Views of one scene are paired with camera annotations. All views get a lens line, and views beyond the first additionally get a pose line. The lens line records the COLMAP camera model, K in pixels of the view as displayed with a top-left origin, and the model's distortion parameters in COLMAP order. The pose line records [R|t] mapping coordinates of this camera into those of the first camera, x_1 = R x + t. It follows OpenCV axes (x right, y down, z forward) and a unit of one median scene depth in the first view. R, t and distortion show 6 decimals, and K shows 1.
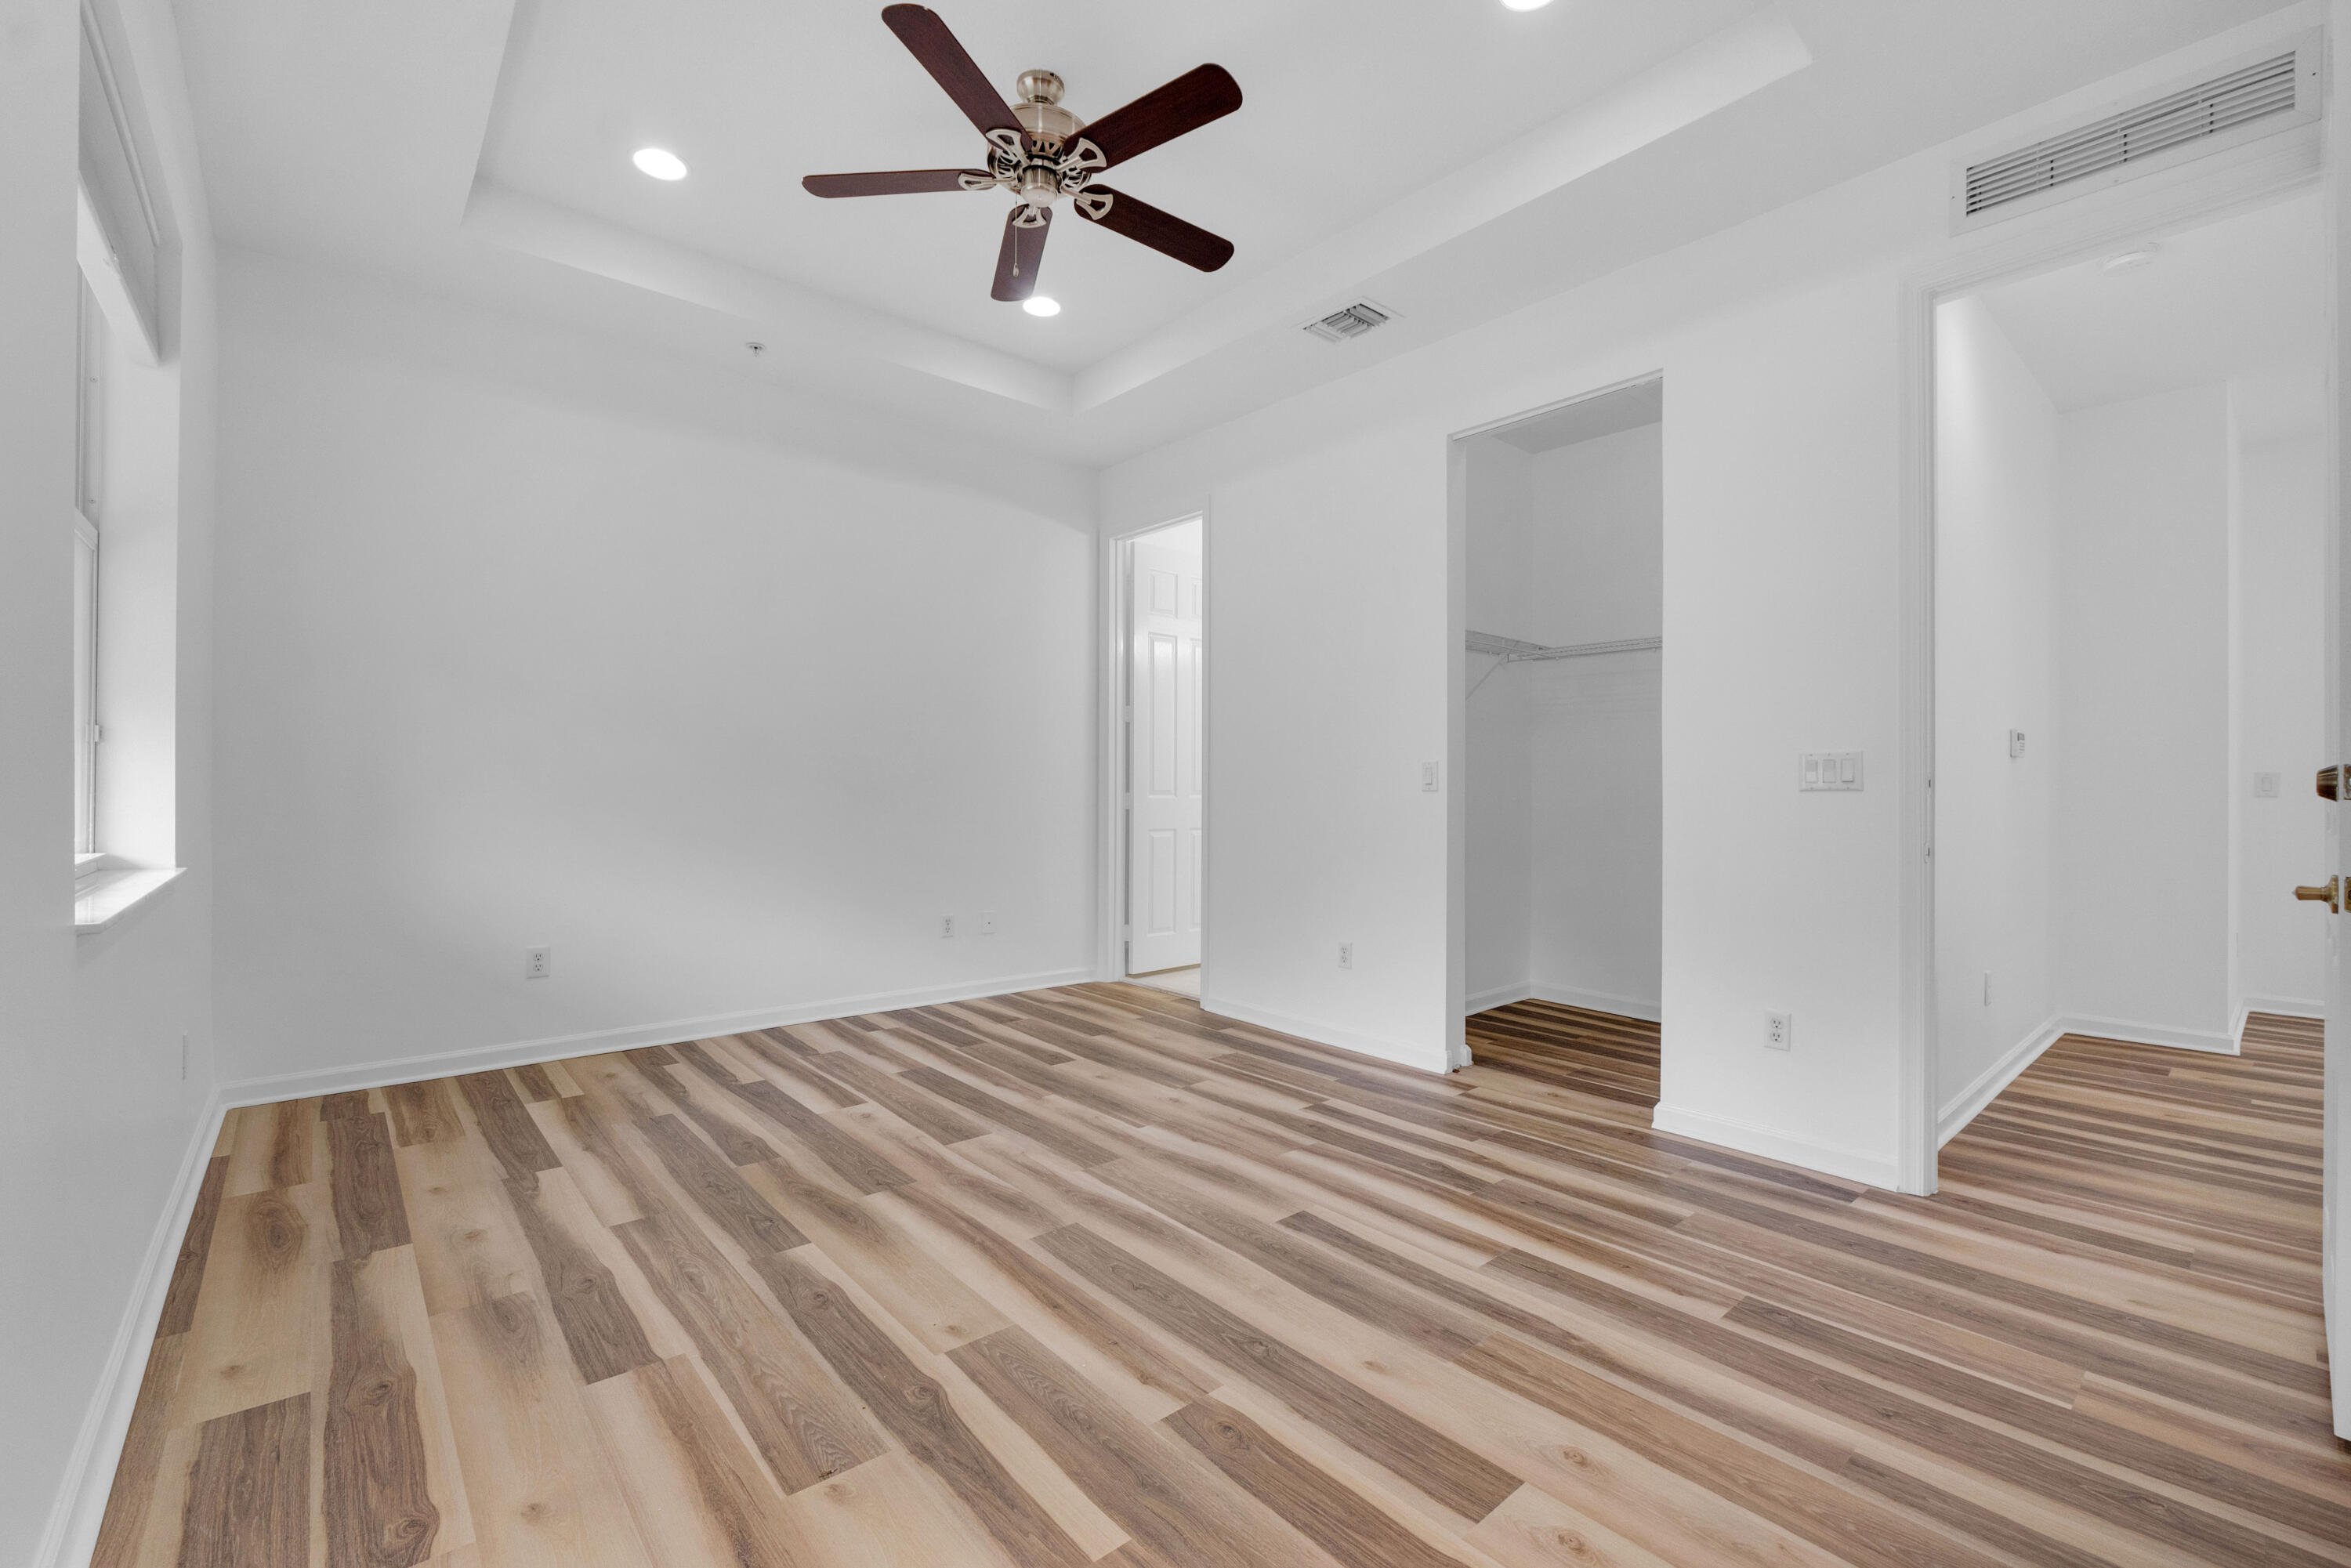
lens RADIAL K [[995.6, 0, 1172.4], [0, 995.6, 779.8], [0, 0, 1]] dist [-0.009066, -0.000211]
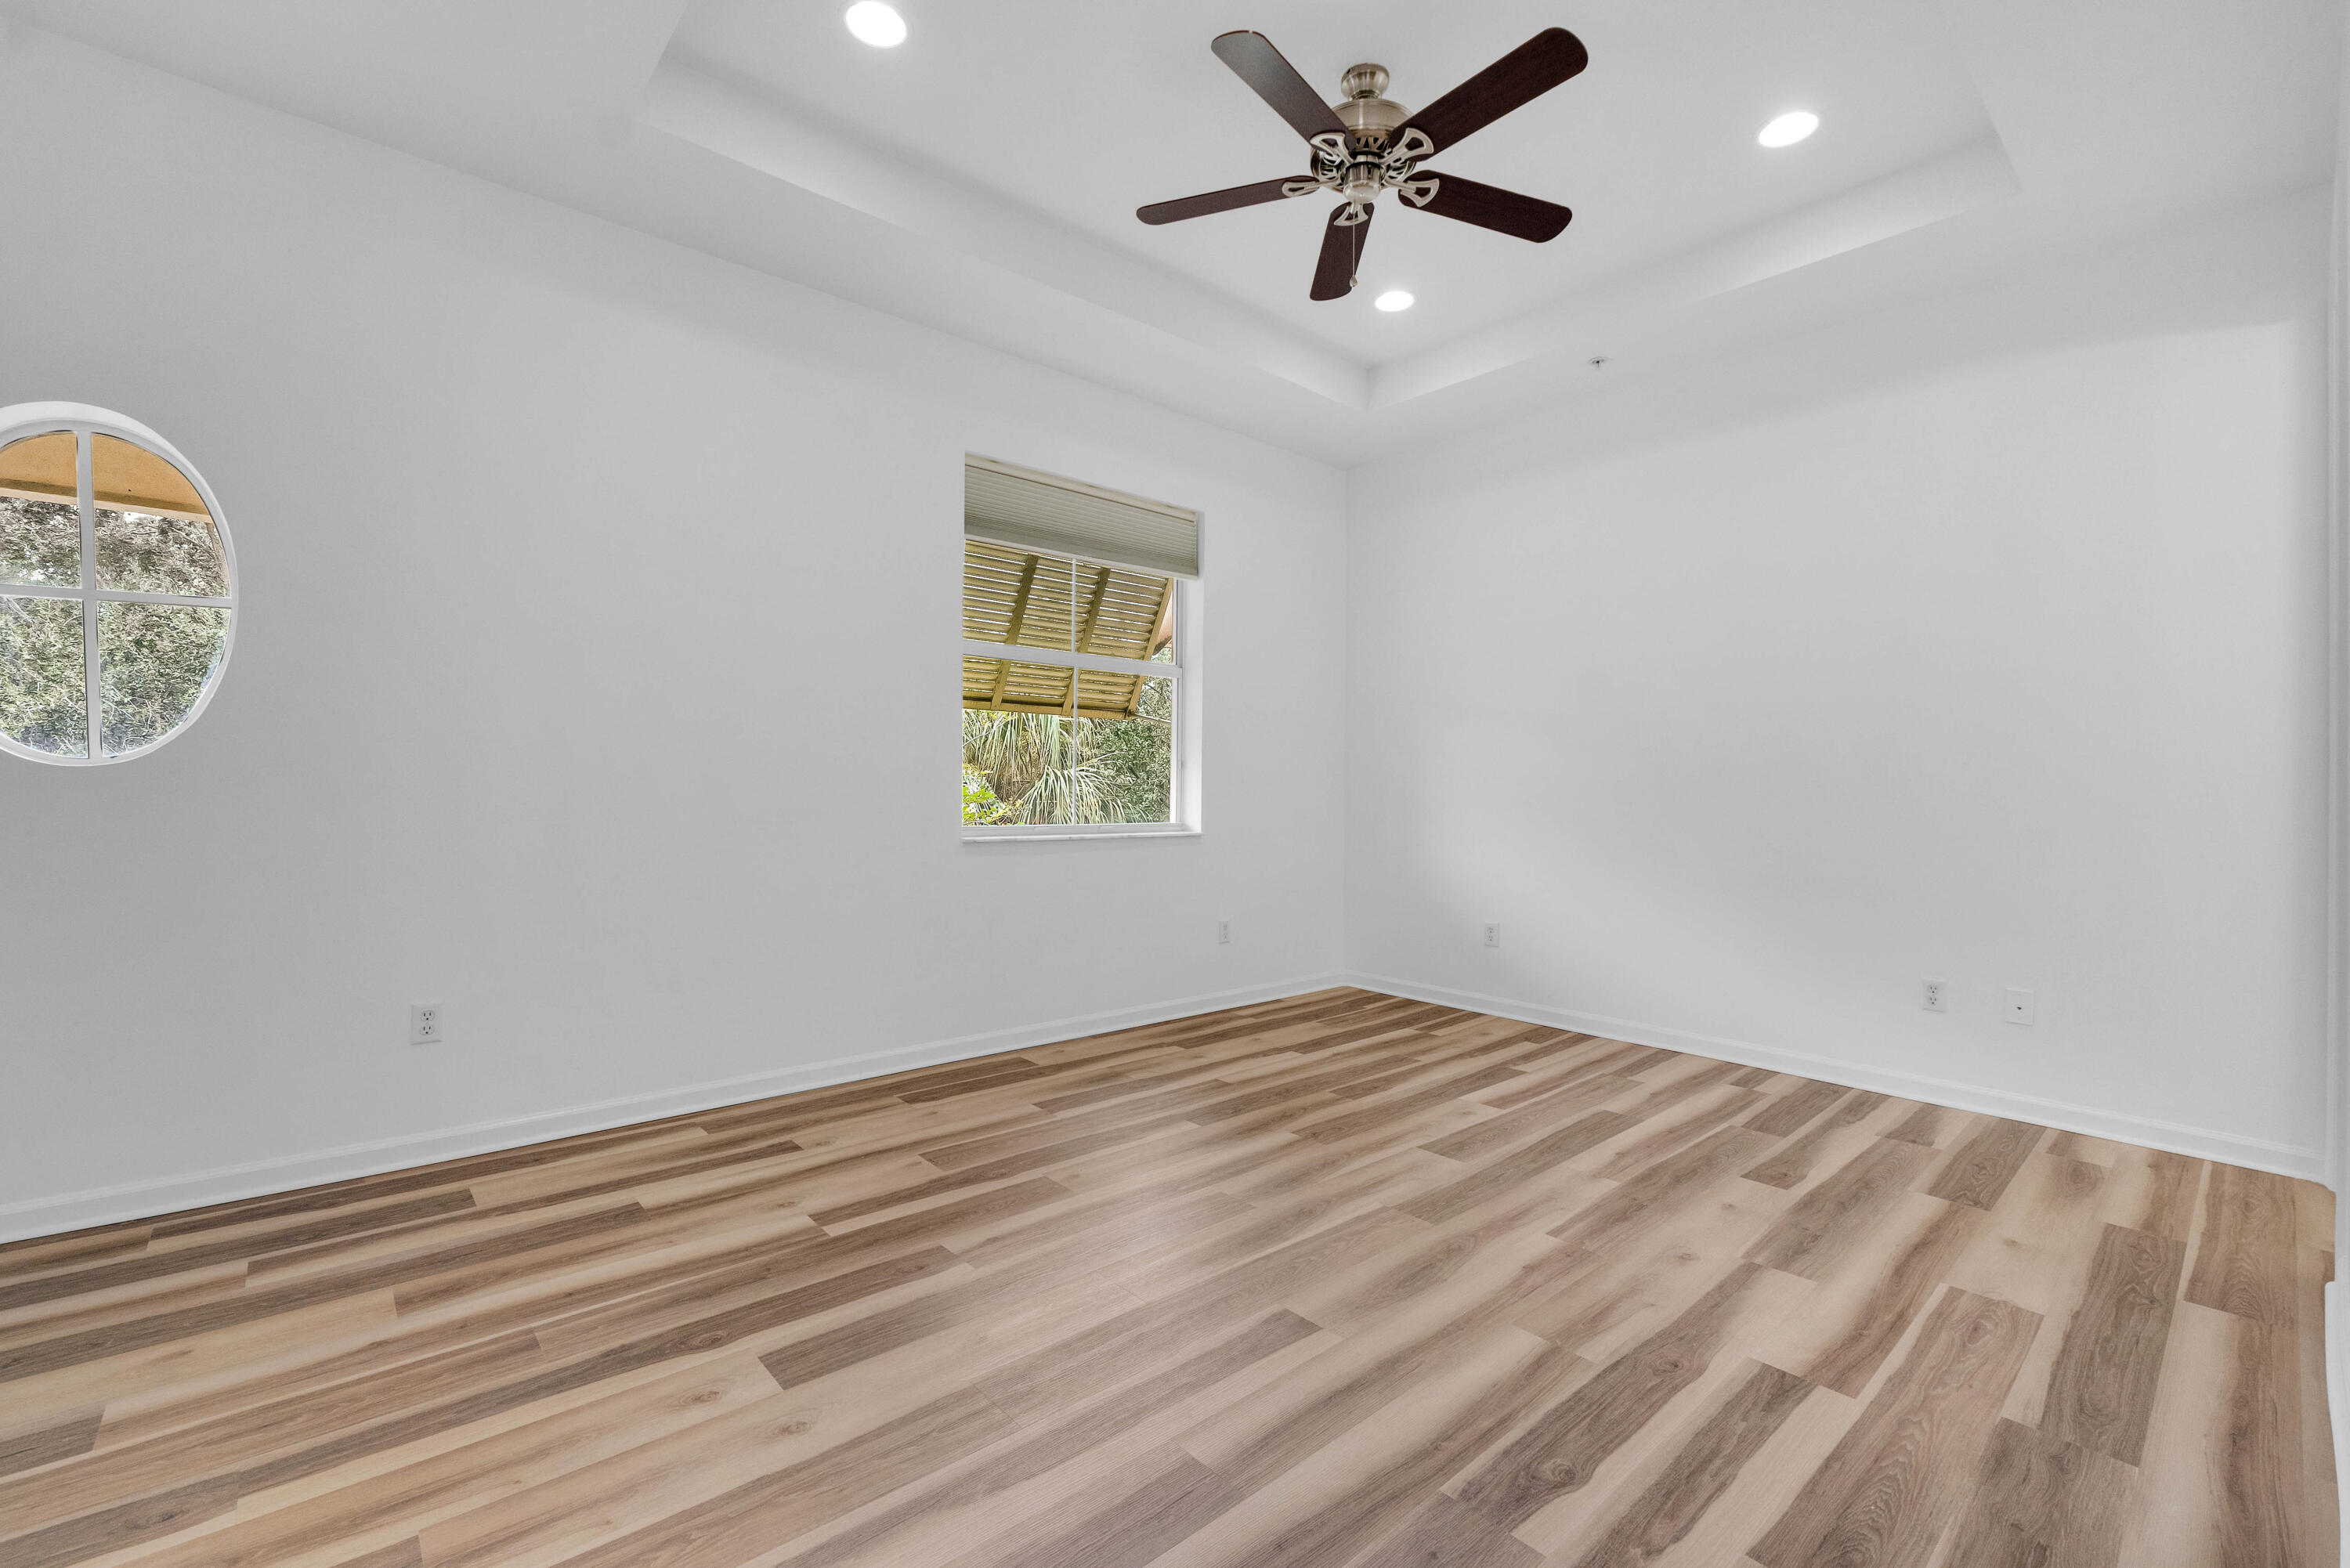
lens RADIAL K [[995.1, 0, 1176.6], [0, 995.1, 787.6], [0, 0, 1]] dist [-0.009066, -0.000211]
pose [[0.008306, -0.006668, -0.999943, 0.885516], [-0.004811, 0.999966, -0.006708, 0.011953], [0.999954, 0.004866, 0.008273, 0.846401]]
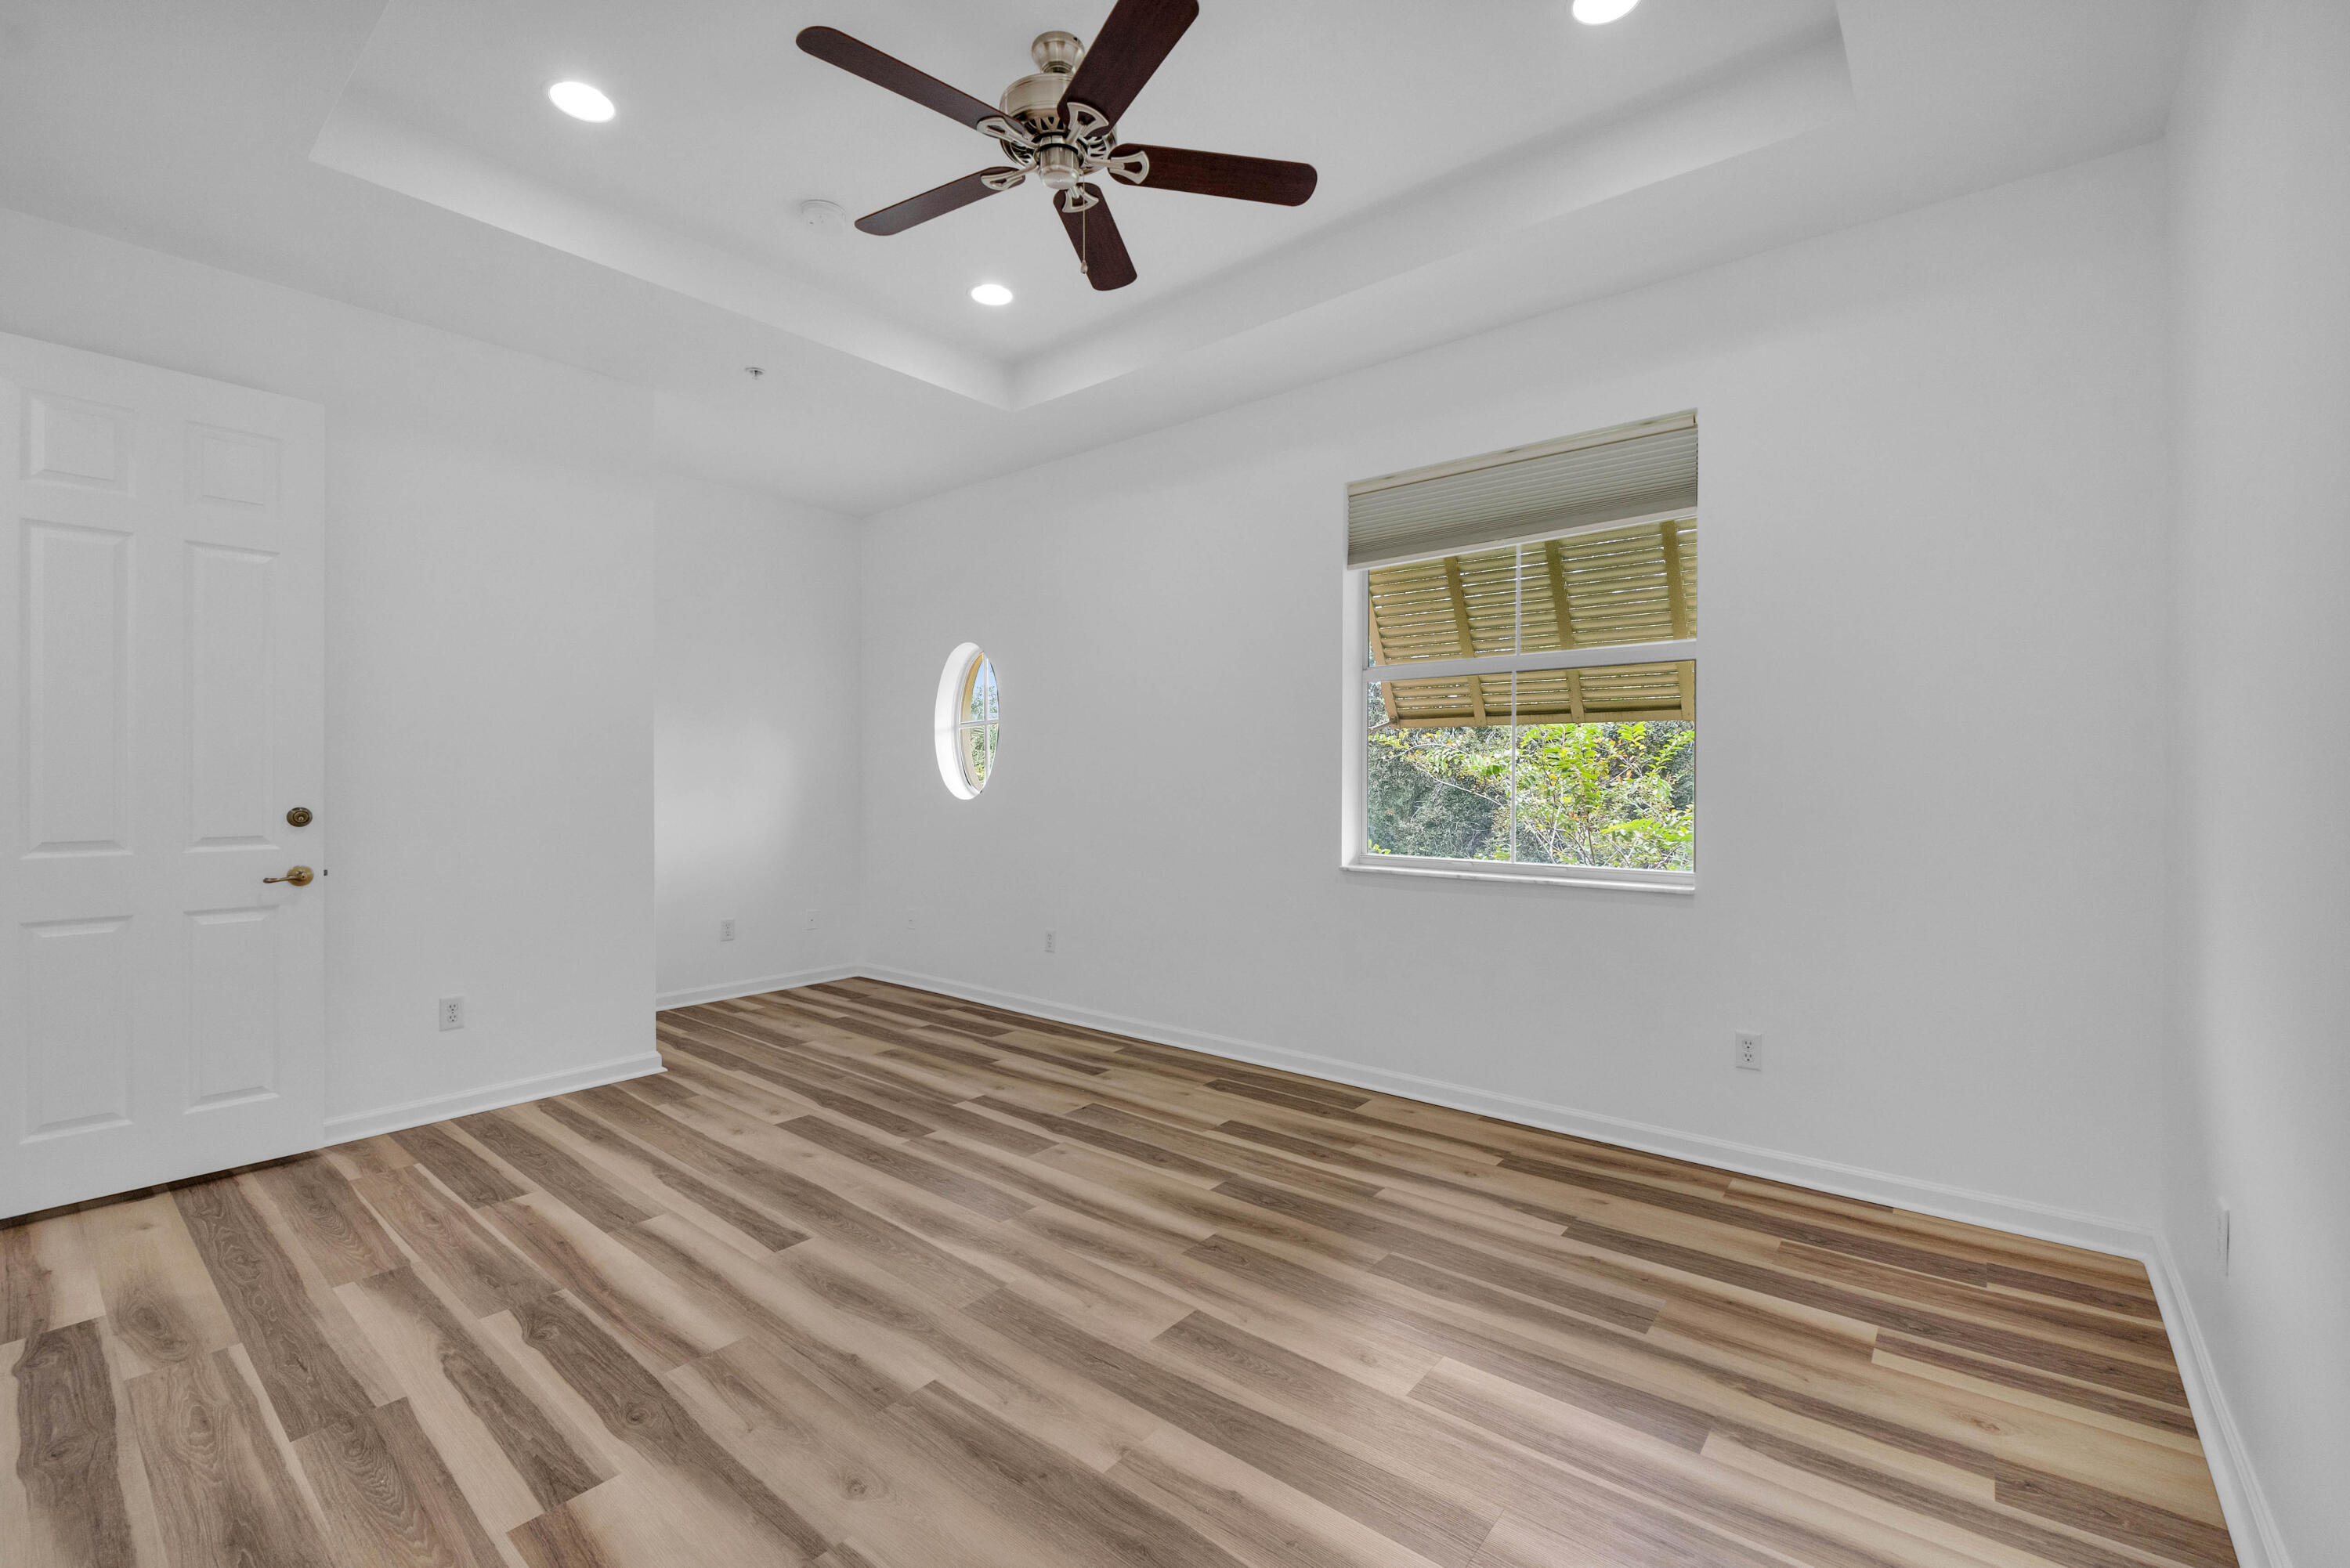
lens RADIAL K [[995.1, 0, 1164.7], [0, 995.1, 787.6], [0, 0, 1]] dist [-0.009066, -0.000211]
pose [[-0.986659, -0.006564, -0.162667, -0.088440], [-0.007044, 0.999972, 0.002375, -0.040724], [0.162647, 0.003489, -0.986678, 1.983906]]
